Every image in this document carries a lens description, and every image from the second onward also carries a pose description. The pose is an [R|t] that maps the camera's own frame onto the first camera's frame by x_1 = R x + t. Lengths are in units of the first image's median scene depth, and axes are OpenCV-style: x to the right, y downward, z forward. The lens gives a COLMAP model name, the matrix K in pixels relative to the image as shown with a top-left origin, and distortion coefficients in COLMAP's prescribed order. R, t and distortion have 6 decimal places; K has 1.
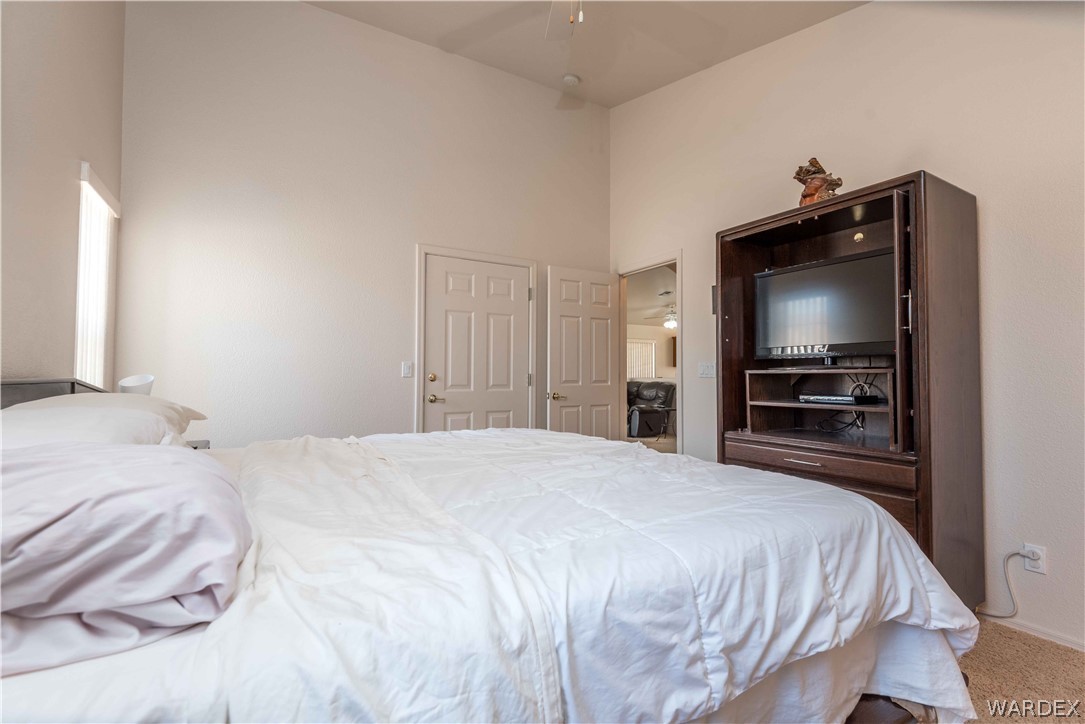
lens RADIAL K [[492.7, 0, 545.8], [0, 492.7, 361.3], [0, 0, 1]] dist [0.042588, -0.022367]
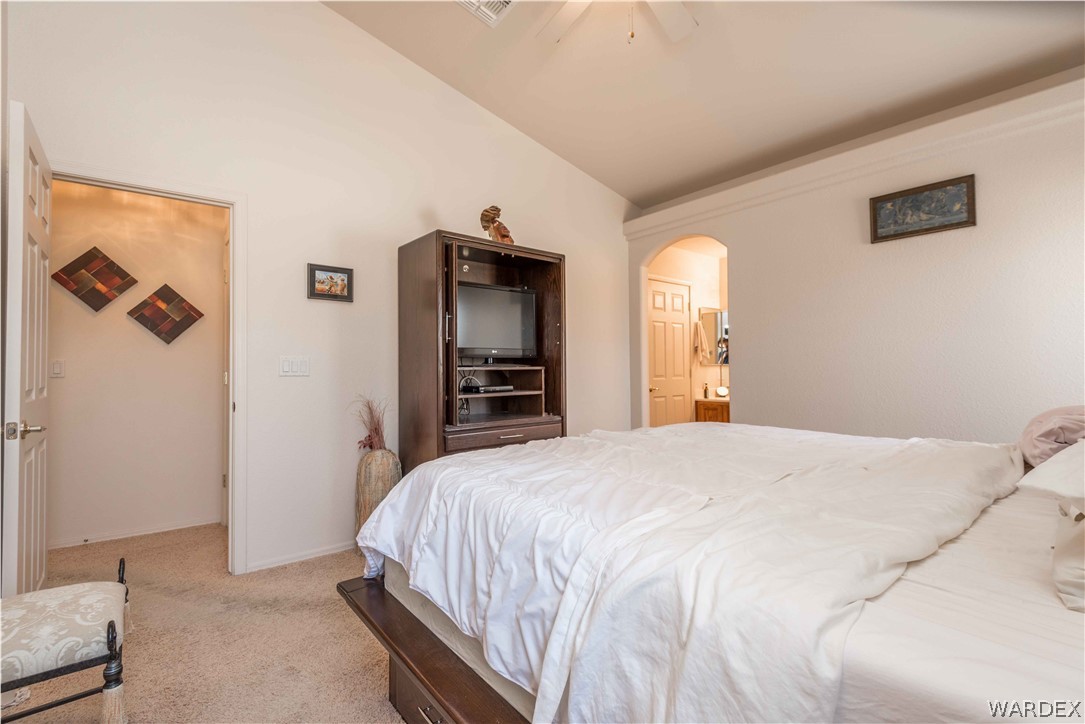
lens RADIAL K [[492.7, 0, 545.8], [0, 492.7, 361.3], [0, 0, 1]] dist [0.042588, -0.022367]
pose [[-0.149173, 0.014569, 0.988704, -0.715531], [-0.018275, 0.999680, -0.017488, 0.020594], [-0.988642, -0.020677, -0.148859, 0.982452]]
